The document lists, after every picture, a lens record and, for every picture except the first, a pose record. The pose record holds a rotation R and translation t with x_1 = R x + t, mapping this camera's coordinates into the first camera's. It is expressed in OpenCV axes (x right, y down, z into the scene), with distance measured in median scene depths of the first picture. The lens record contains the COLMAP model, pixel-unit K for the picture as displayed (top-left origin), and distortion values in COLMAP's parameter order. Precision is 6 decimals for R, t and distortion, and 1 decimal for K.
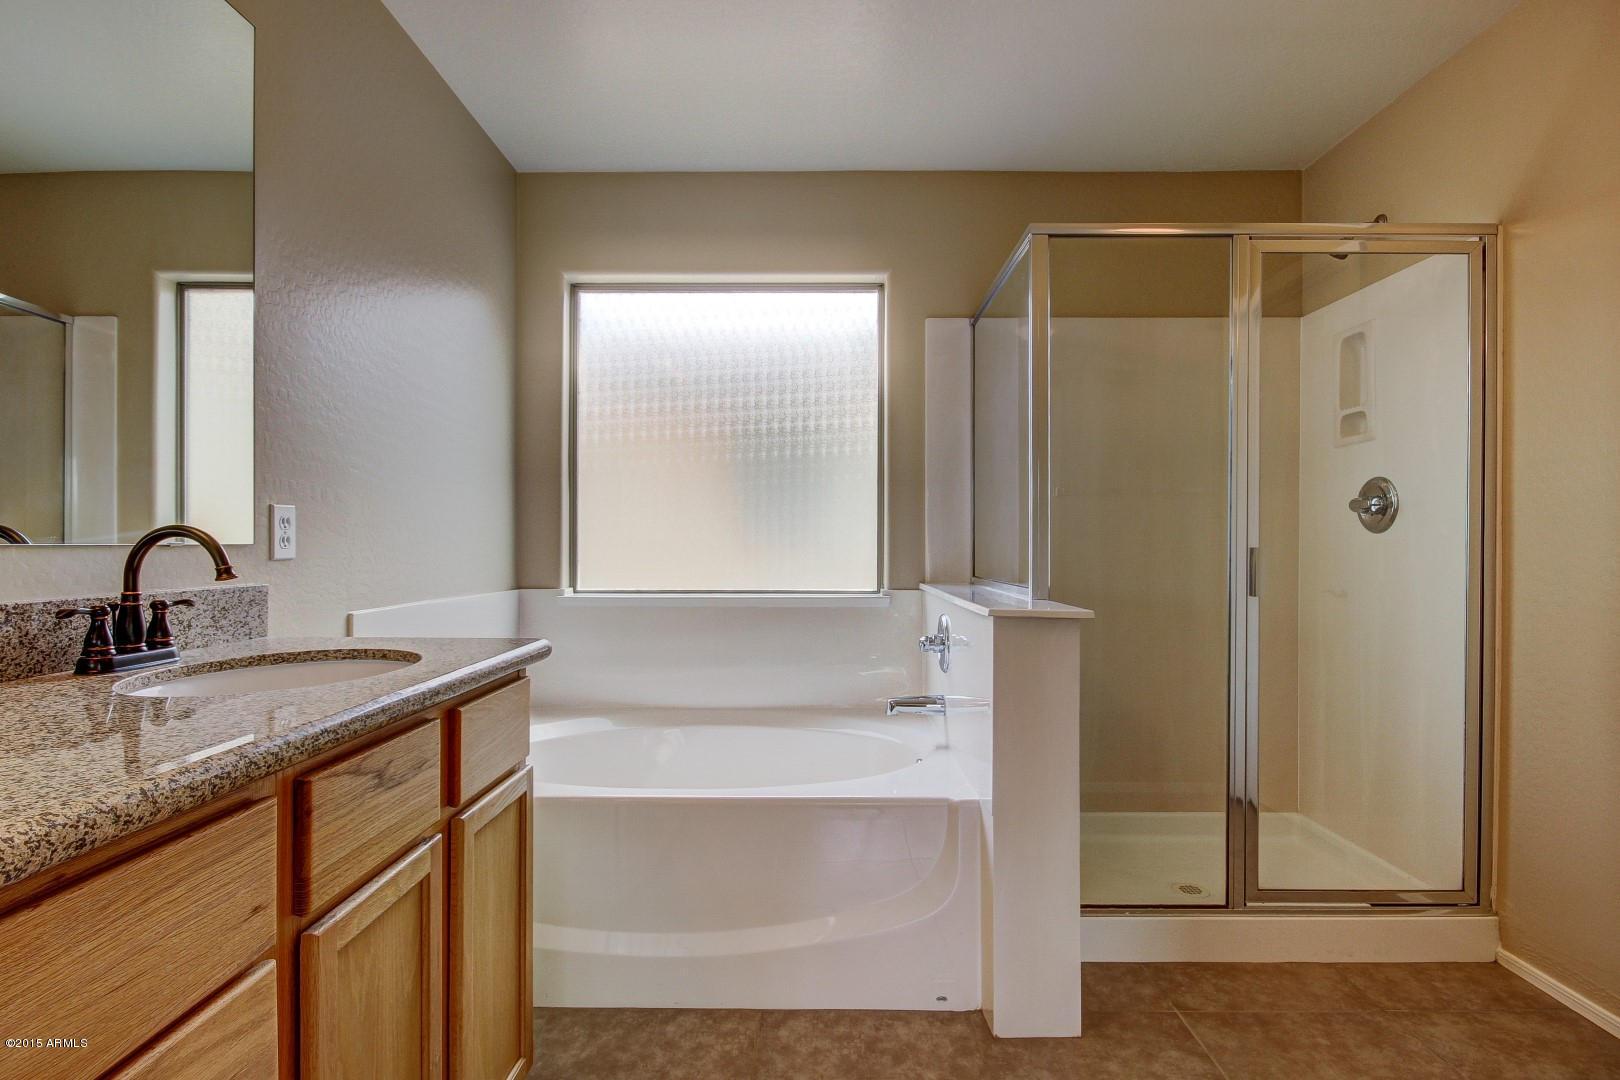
lens RADIAL K [[775.7, 0, 811.6], [0, 775.7, 546.9], [0, 0, 1]] dist [-0.006857, -0.000256]
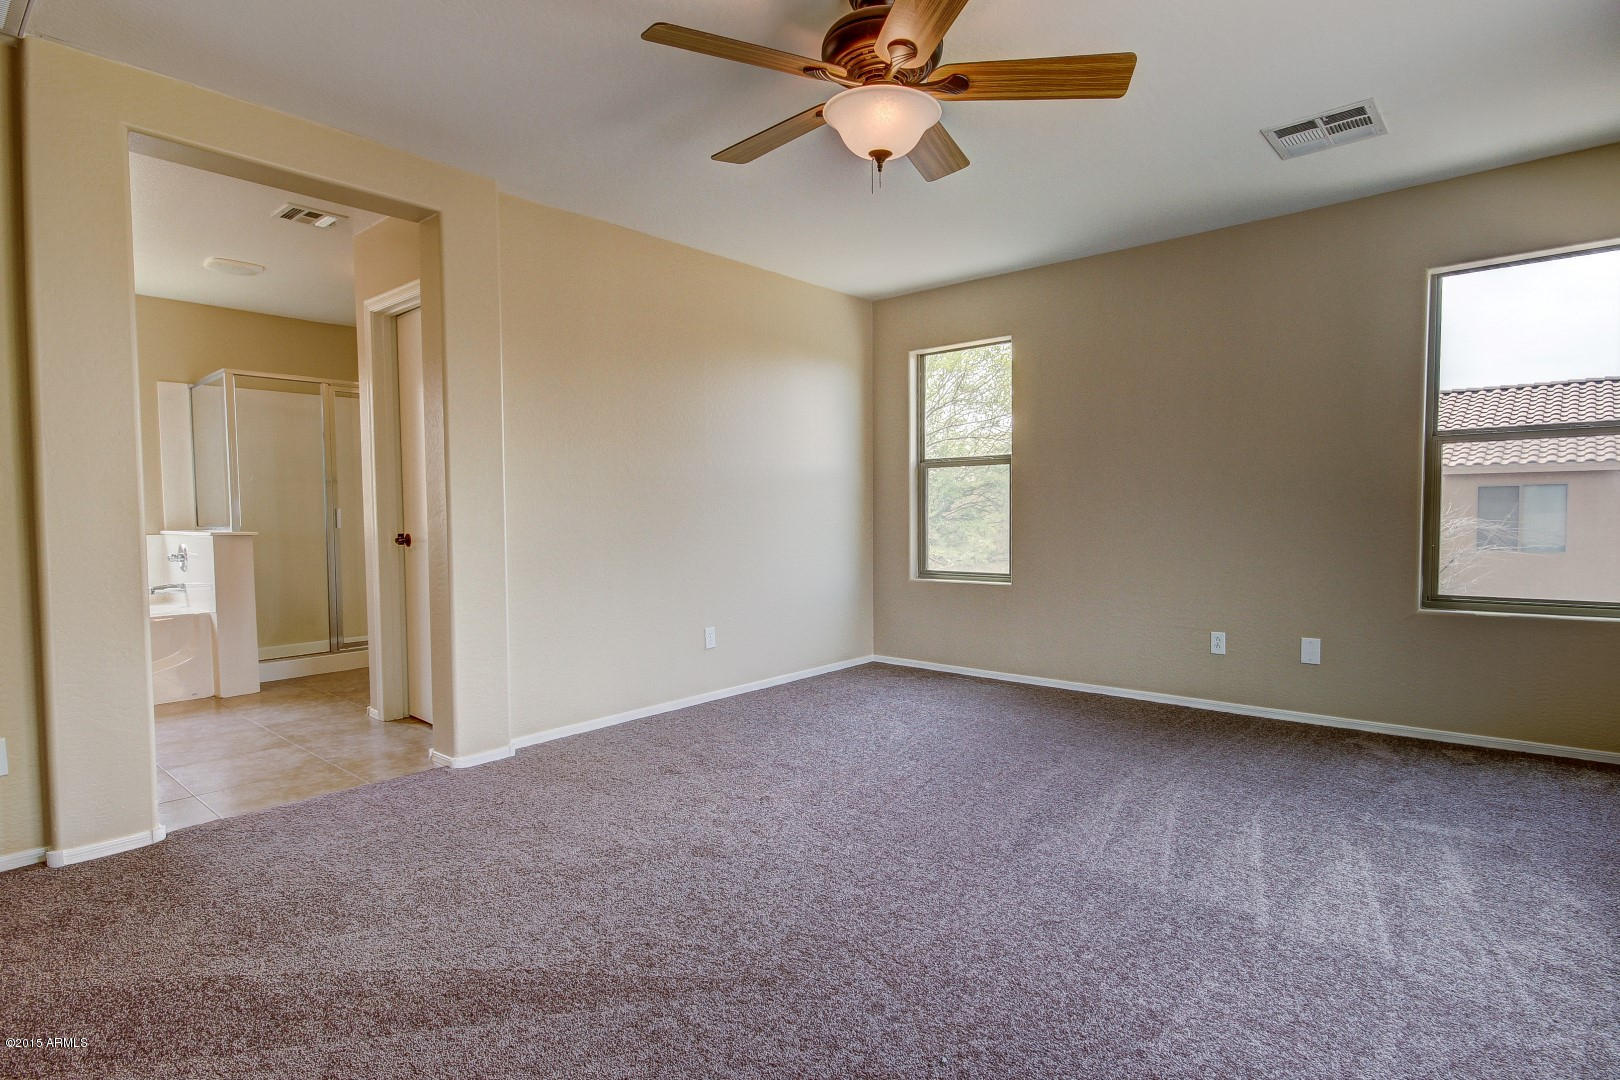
lens RADIAL K [[775.7, 0, 811.2], [0, 775.7, 542.7], [0, 0, 1]] dist [-0.006857, -0.000256]
pose [[0.622676, -0.046976, 0.781068, -0.383335], [0.009178, 0.998566, 0.052741, -0.004944], [-0.782426, -0.025672, 0.622214, -1.548038]]
